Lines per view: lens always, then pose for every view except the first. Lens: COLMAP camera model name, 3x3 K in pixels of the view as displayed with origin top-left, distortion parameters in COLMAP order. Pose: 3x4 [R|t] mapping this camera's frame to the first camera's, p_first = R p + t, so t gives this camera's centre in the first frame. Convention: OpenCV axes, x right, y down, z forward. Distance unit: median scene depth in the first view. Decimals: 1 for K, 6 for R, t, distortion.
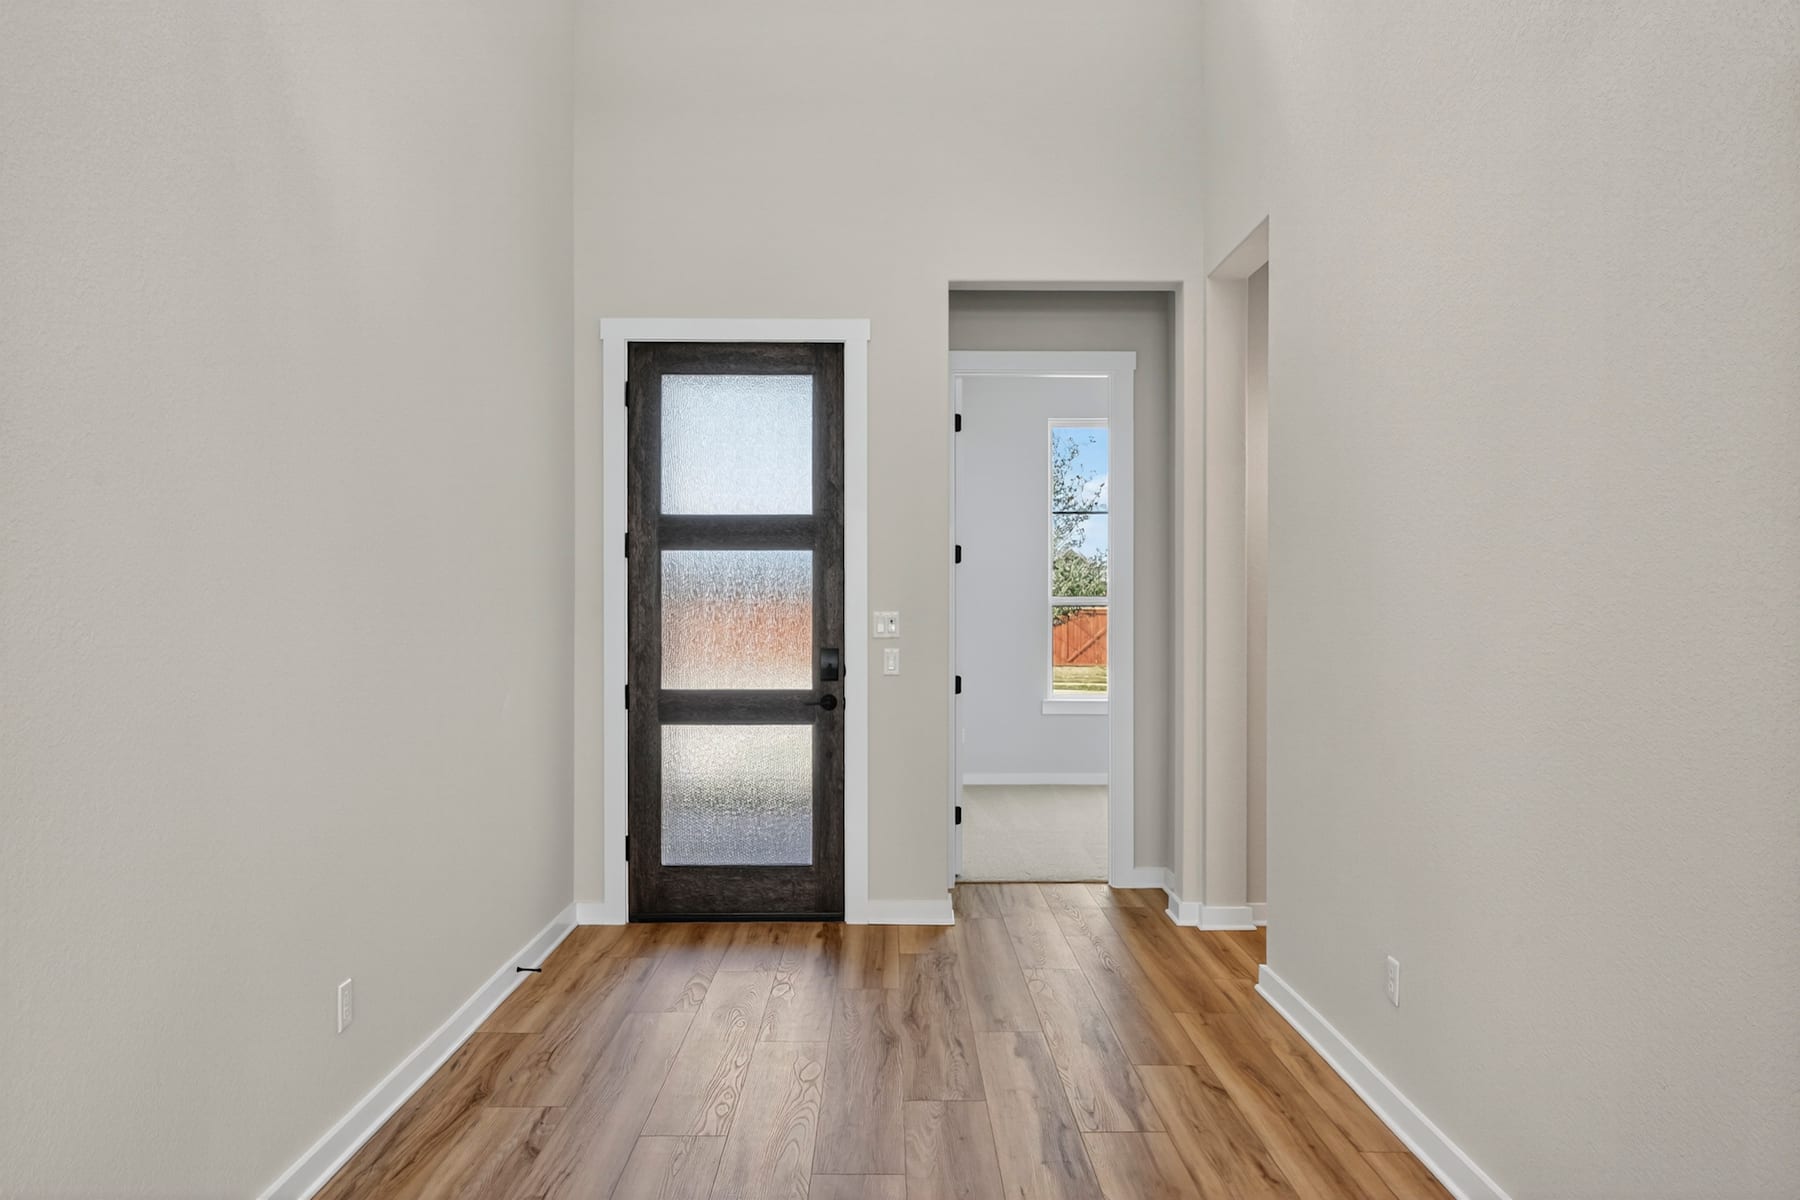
lens RADIAL K [[936.1, 0, 905.0], [0, 936.1, 604.0], [0, 0, 1]] dist [-0.001610, -0.001771]
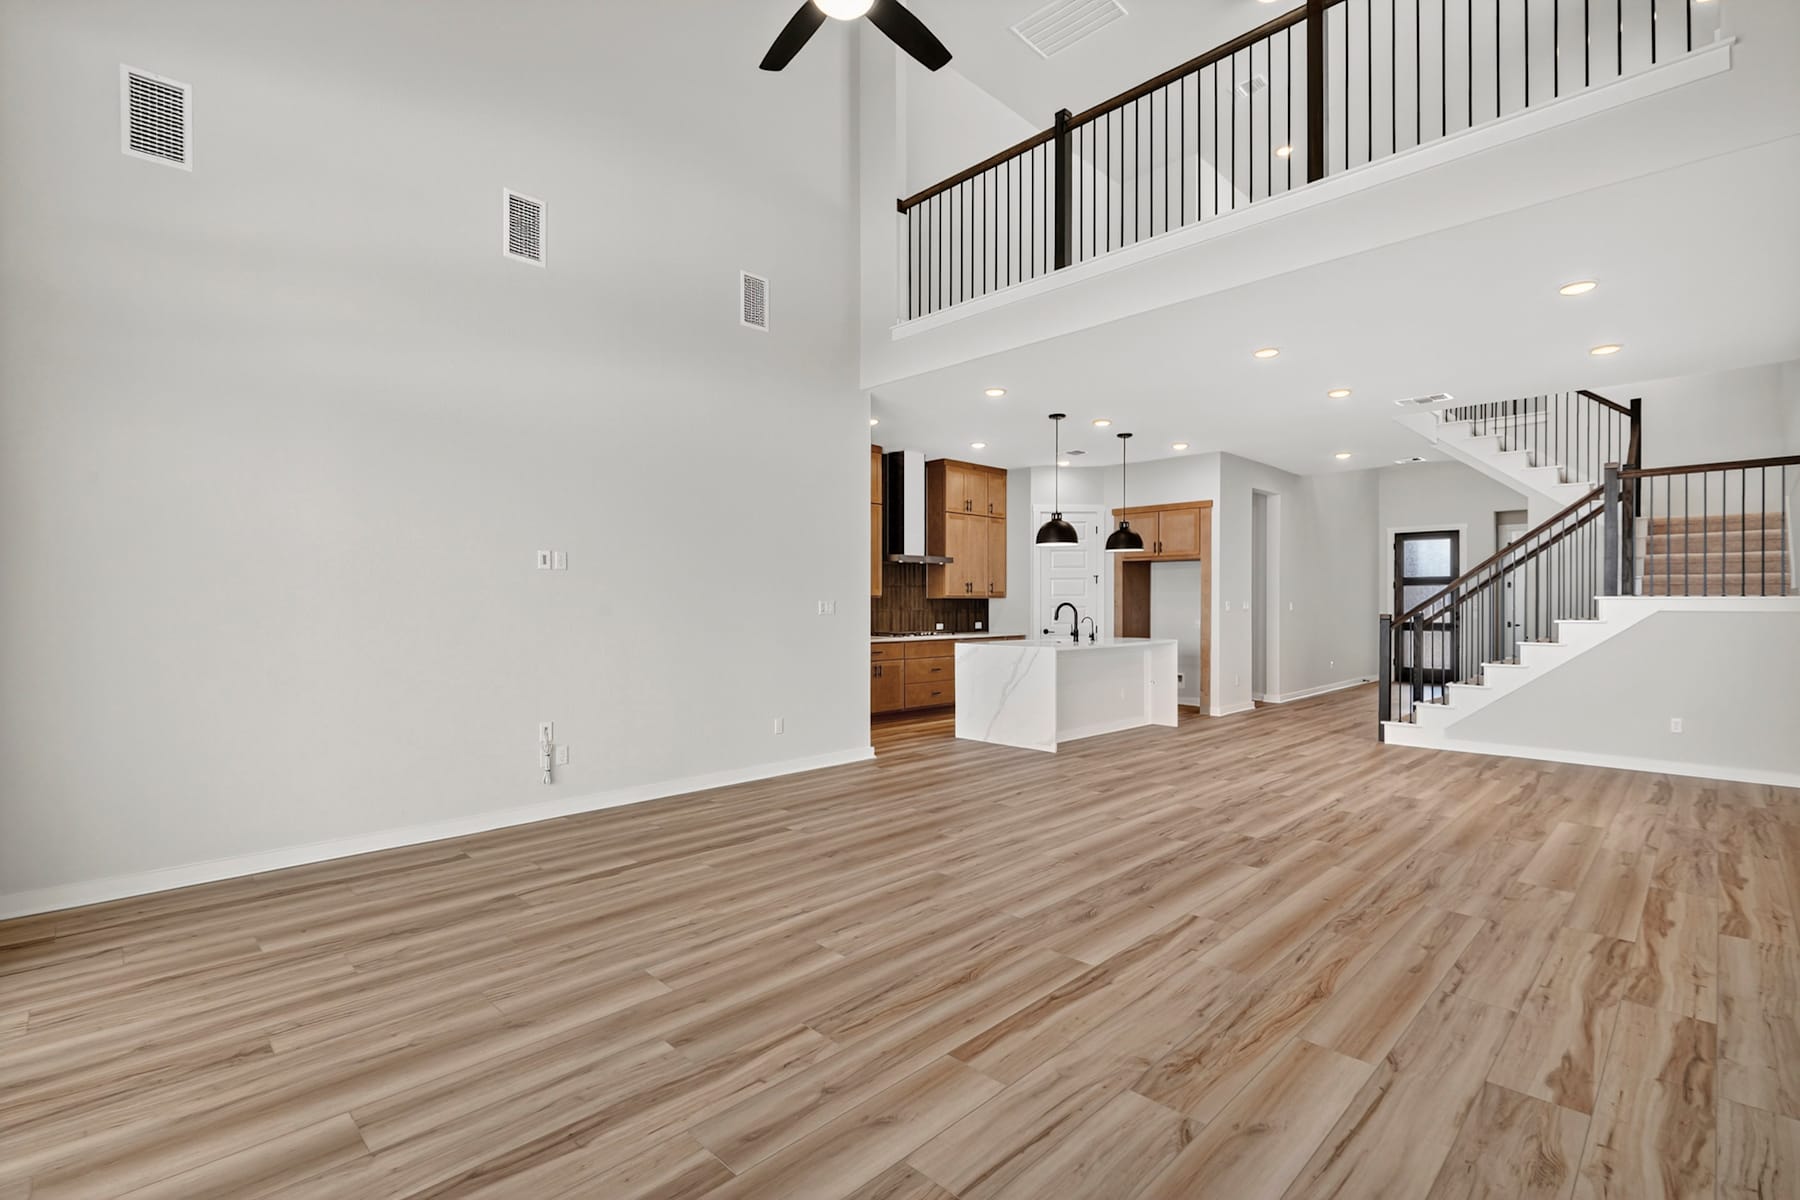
lens RADIAL K [[815.7, 0, 897.2], [0, 815.7, 604.4], [0, 0, 1]] dist [-0.002337, -0.001385]
pose [[0.712189, 0.002908, -0.701982, 0.616333], [-0.004623, 0.999989, -0.000548, 0.029828], [0.701973, 0.003635, 0.712194, -2.888667]]
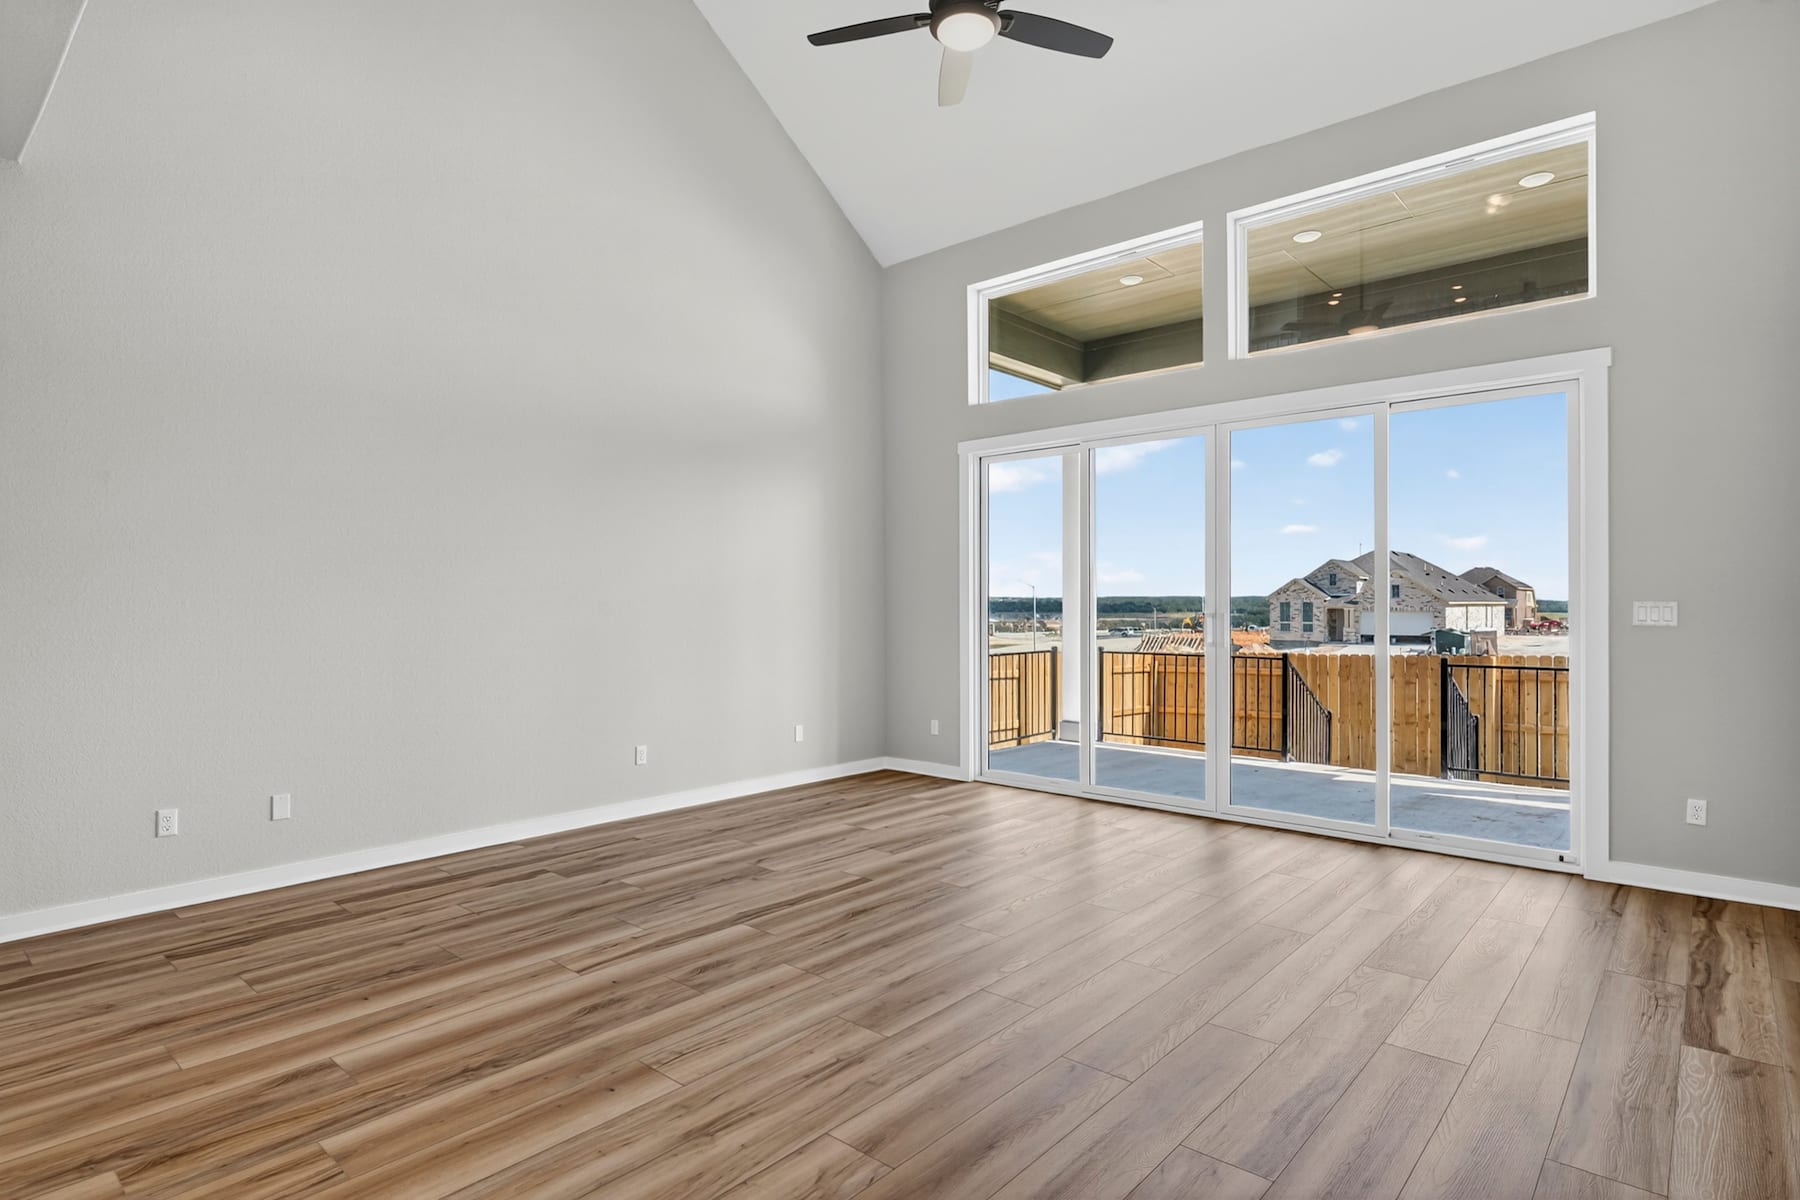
lens RADIAL K [[936.1, 0, 905.0], [0, 936.1, 604.0], [0, 0, 1]] dist [-0.001610, -0.001771]
pose [[-0.763844, 0.002200, 0.645398, -0.511255], [0.006004, 0.999975, 0.003697, 0.023352], [-0.645374, 0.006699, -0.763838, -1.626947]]
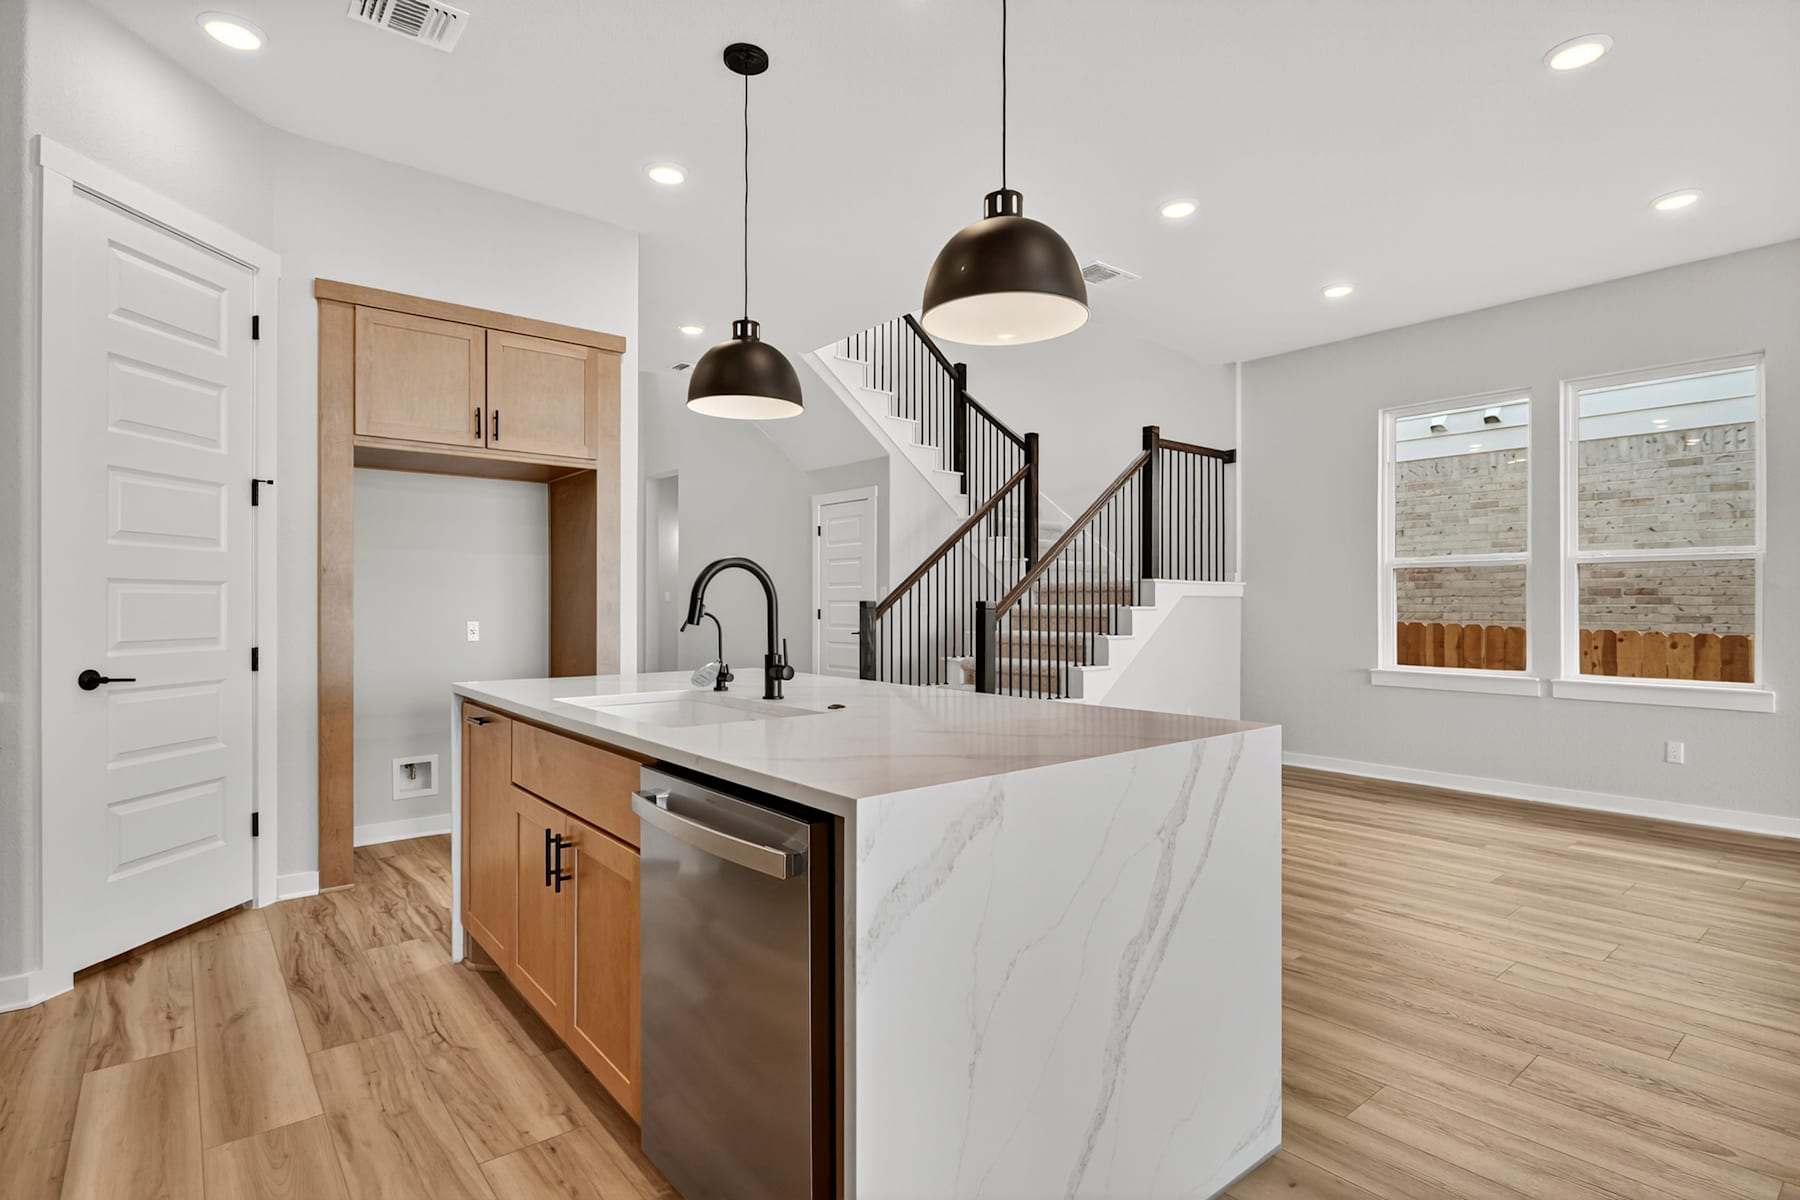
lens RADIAL K [[885.4, 0, 903.5], [0, 885.4, 608.7], [0, 0, 1]] dist [0.001275, -0.006276]
pose [[0.764039, -0.000477, 0.645170, -0.837171], [0.000254, 1.000000, 0.000438, 0.057169], [-0.645170, -0.000171, 0.764039, -1.633546]]
